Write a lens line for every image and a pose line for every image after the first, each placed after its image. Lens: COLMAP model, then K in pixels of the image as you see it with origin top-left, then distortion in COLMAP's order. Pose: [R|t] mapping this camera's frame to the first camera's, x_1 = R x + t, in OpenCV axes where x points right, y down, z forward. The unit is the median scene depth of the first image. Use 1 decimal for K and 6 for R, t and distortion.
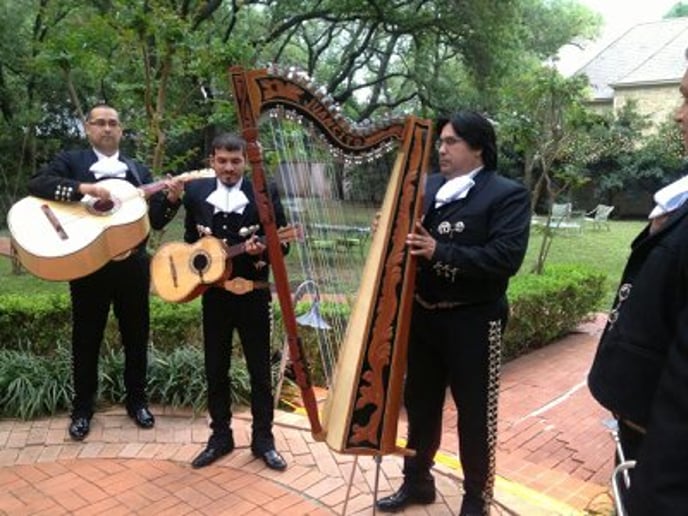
lens RADIAL K [[558.1, 0, 360.2], [0, 558.1, 259.7], [0, 0, 1]] dist [0.039216, -0.006322]
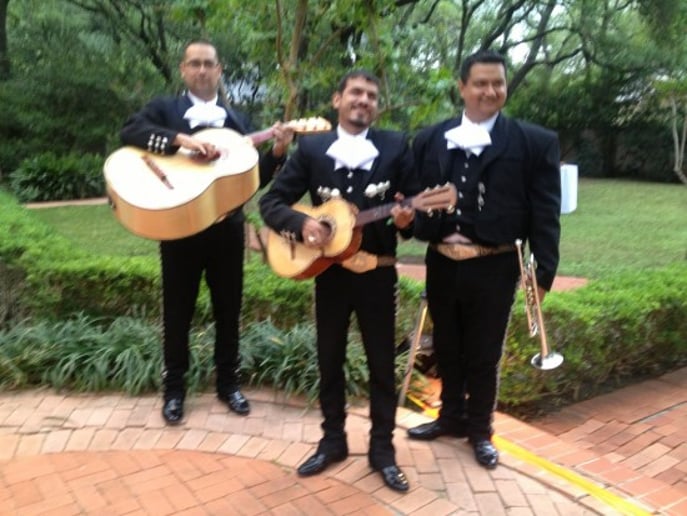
lens RADIAL K [[557.3, 0, 359.7], [0, 557.3, 259.7], [0, 0, 1]] dist [0.039216, -0.006322]
pose [[0.966827, 0.049722, -0.250545, -0.012369], [-0.034965, 0.997400, 0.063016, -0.007186], [0.253027, -0.052166, 0.966052, 0.194543]]
